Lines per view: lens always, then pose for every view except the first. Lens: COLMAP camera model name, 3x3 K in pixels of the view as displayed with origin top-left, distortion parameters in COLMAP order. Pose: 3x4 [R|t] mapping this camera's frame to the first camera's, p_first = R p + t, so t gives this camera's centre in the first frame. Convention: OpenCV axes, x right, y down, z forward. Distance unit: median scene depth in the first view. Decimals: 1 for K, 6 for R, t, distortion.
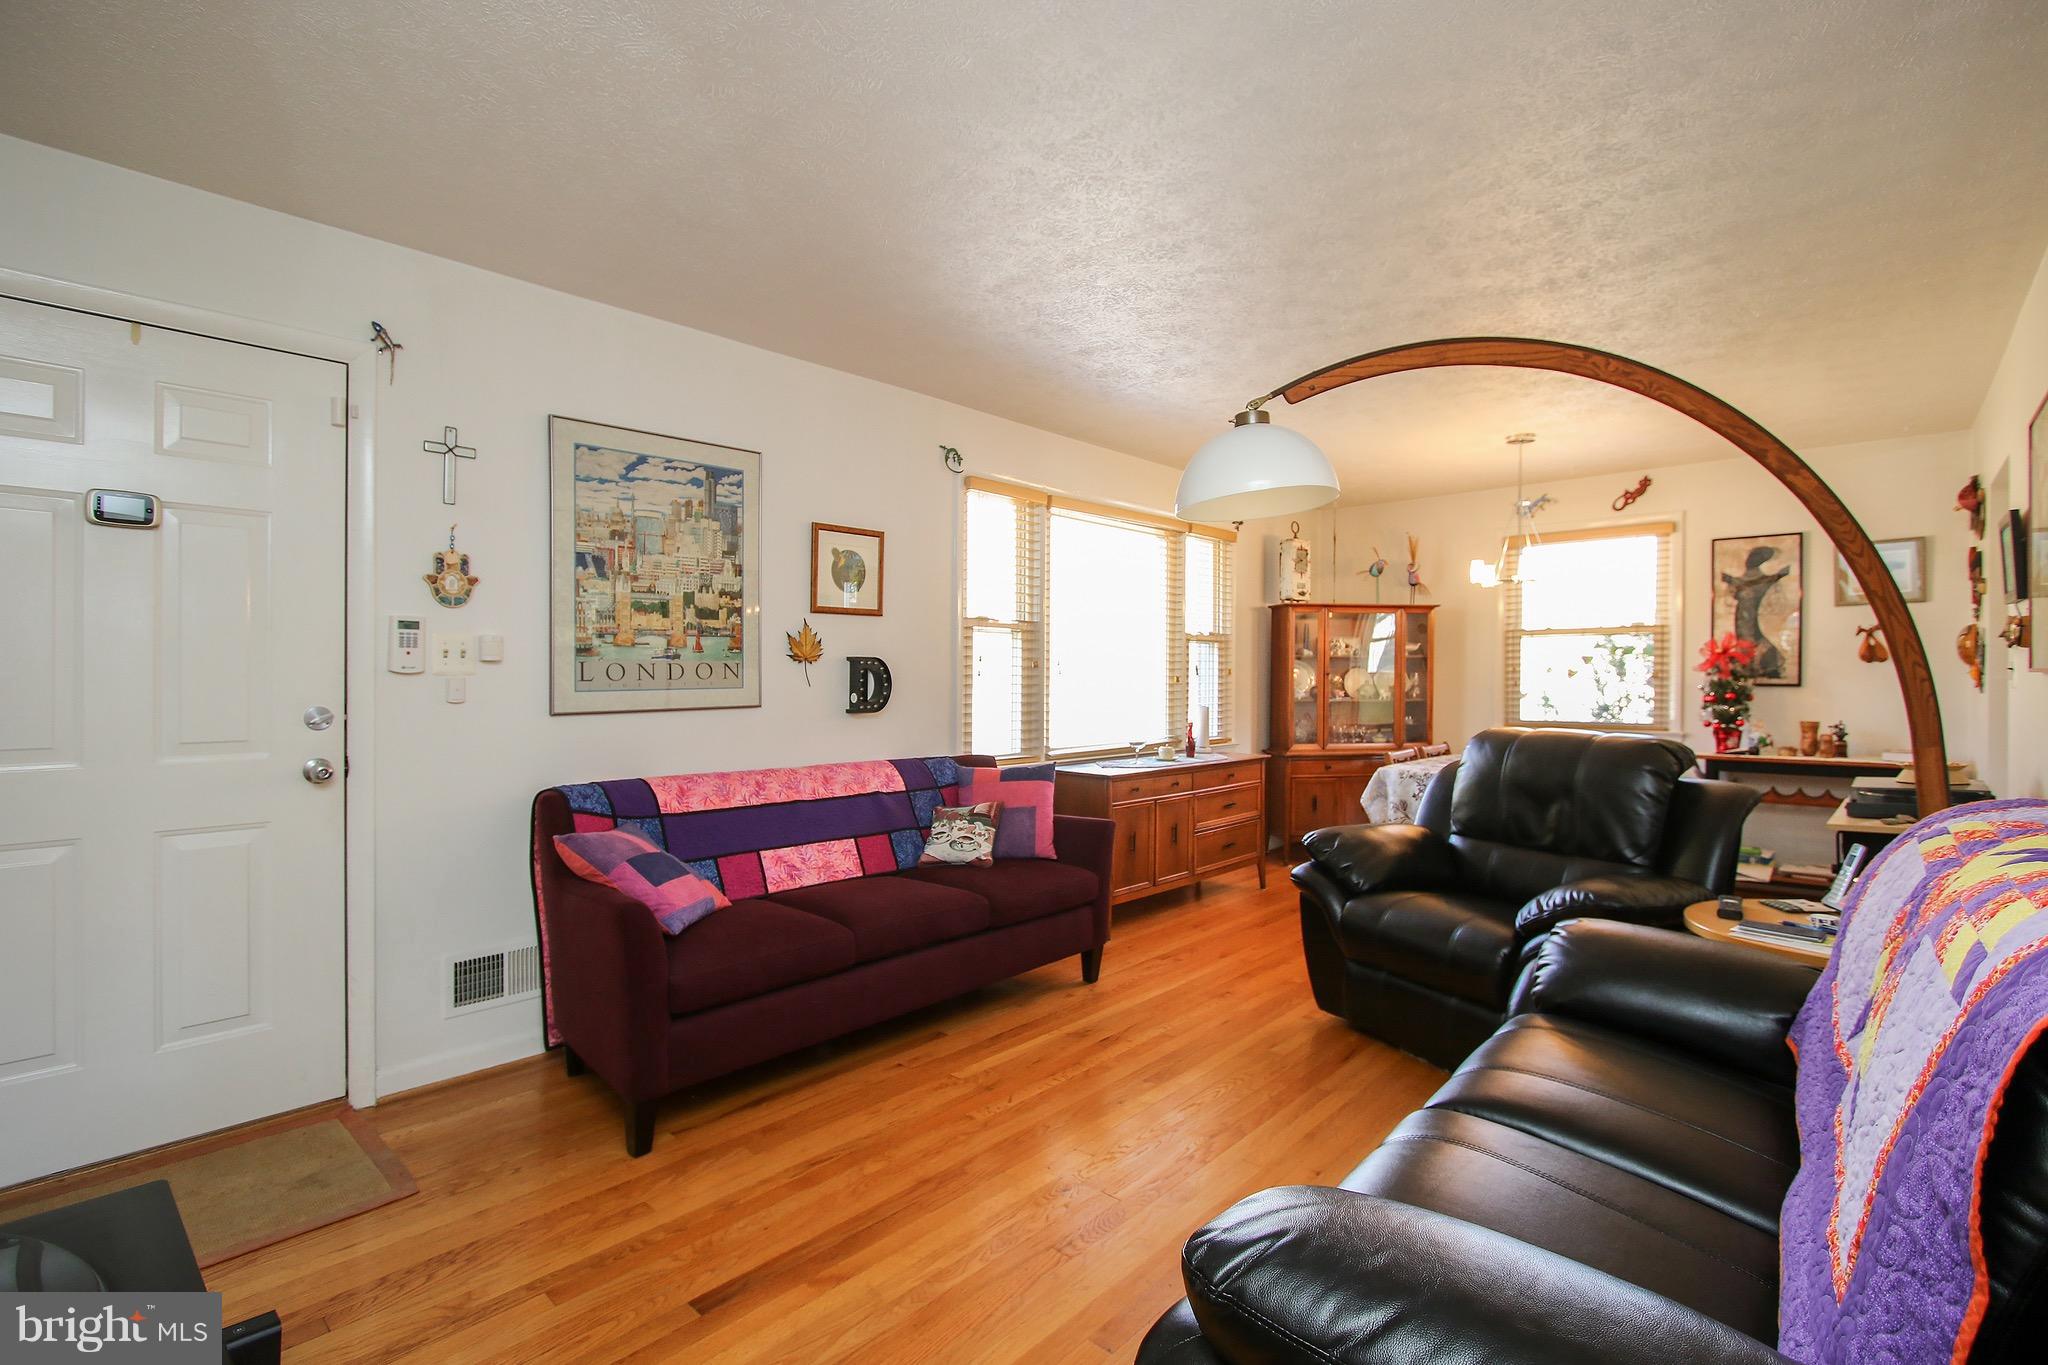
lens RADIAL K [[962.3, 0, 1024.0], [0, 962.3, 682.5], [0, 0, 1]] dist [-0.000422, 0.000183]
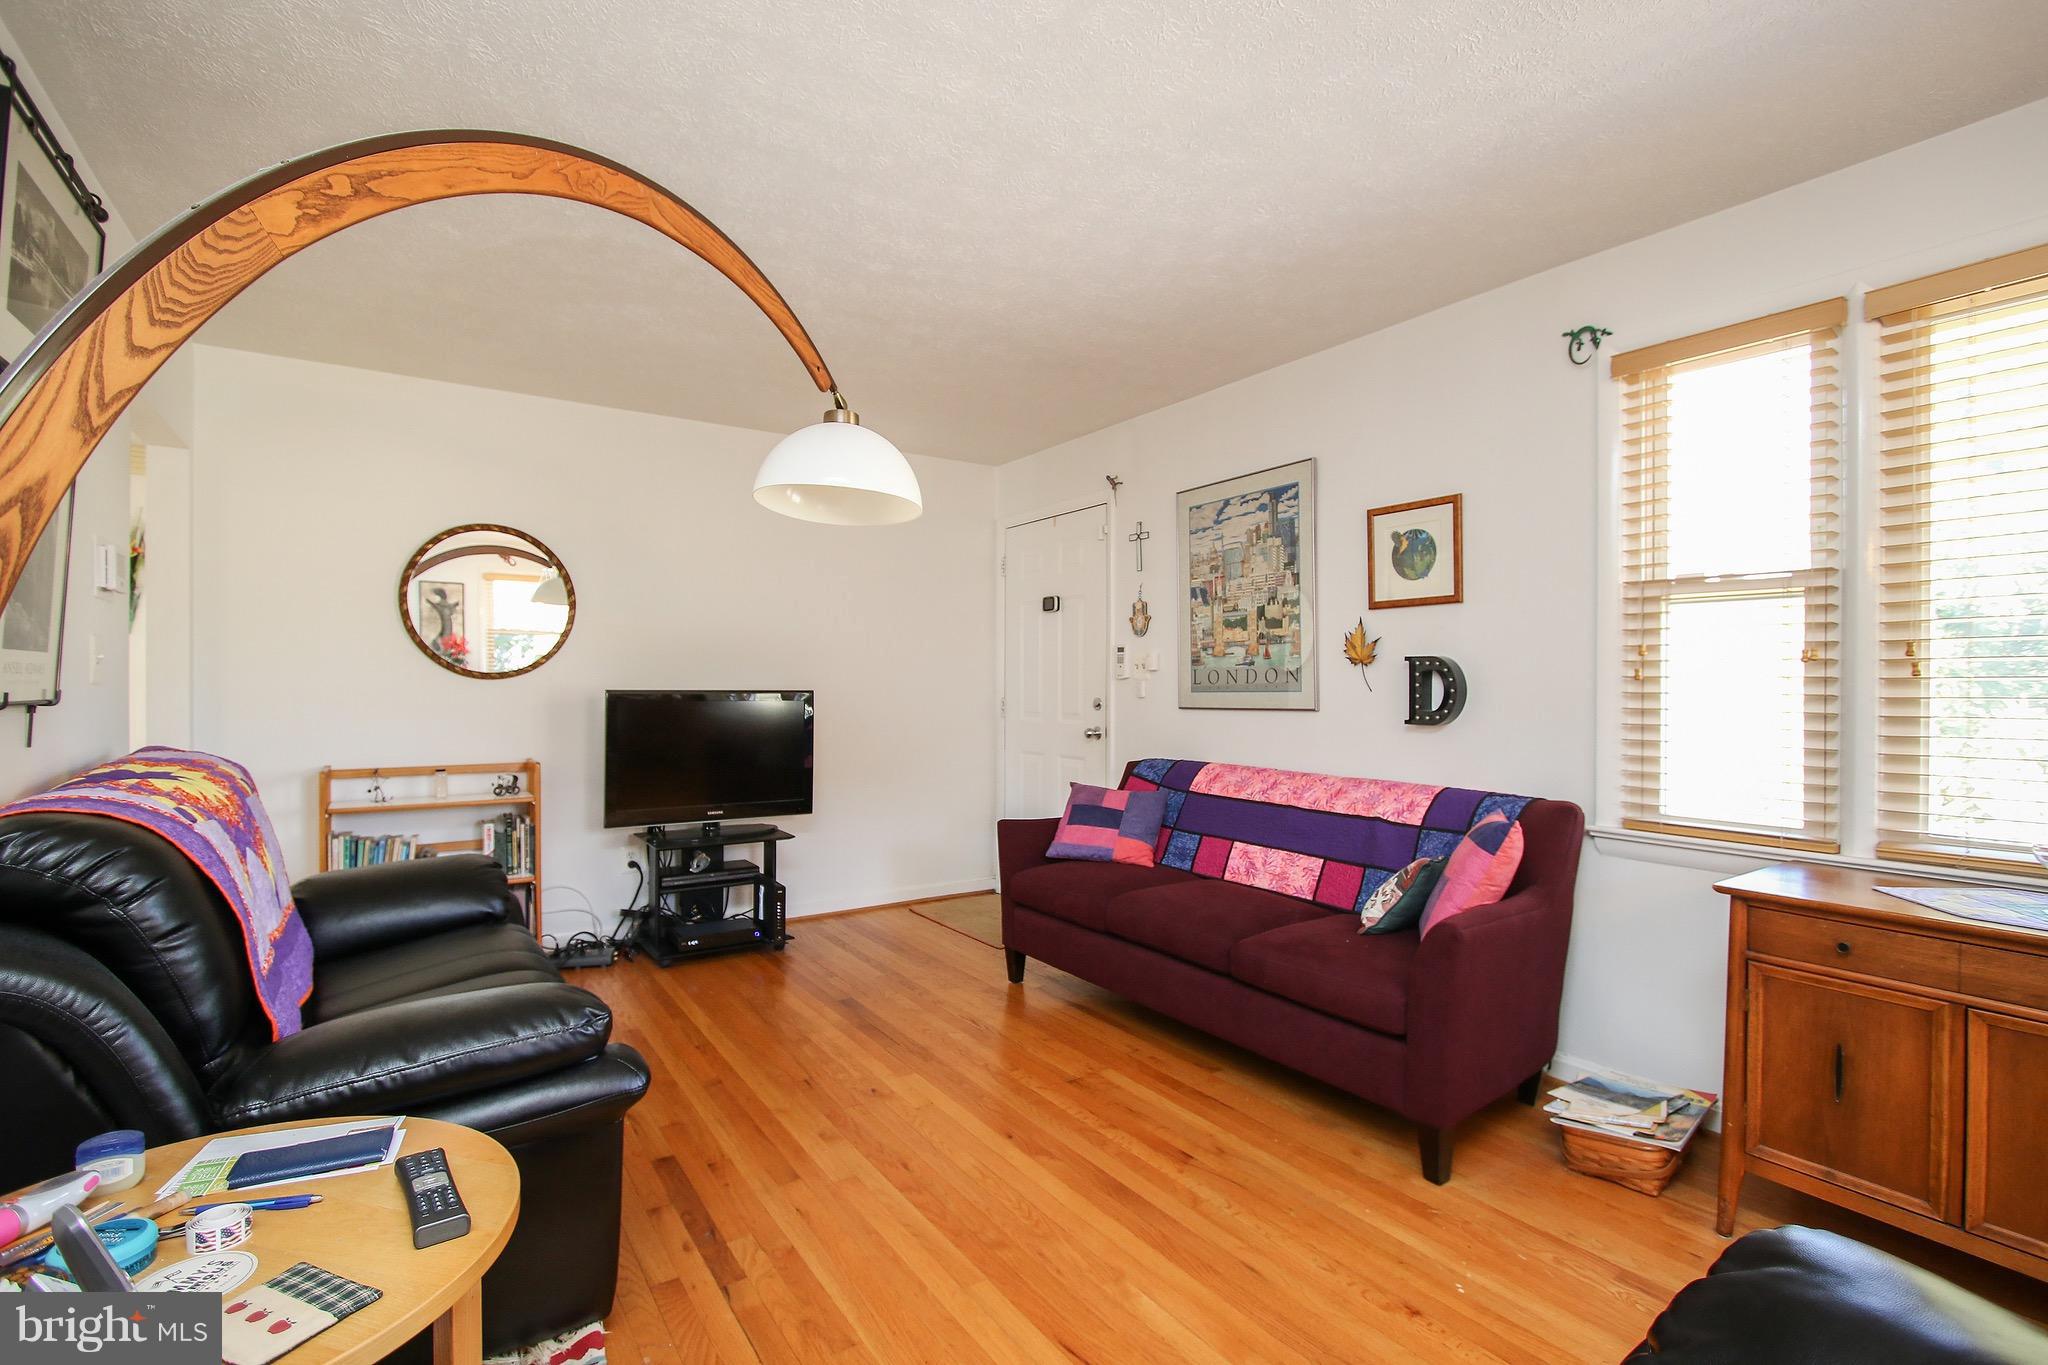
lens RADIAL K [[958.0, 0, 1037.8], [0, 958.0, 689.6], [0, 0, 1]] dist [0.001880, 0.001837]
pose [[-0.235671, 0.004006, -0.971825, 0.808665], [-0.011626, 0.999908, 0.006941, -0.000360], [0.971763, 0.012934, -0.235602, 1.012155]]
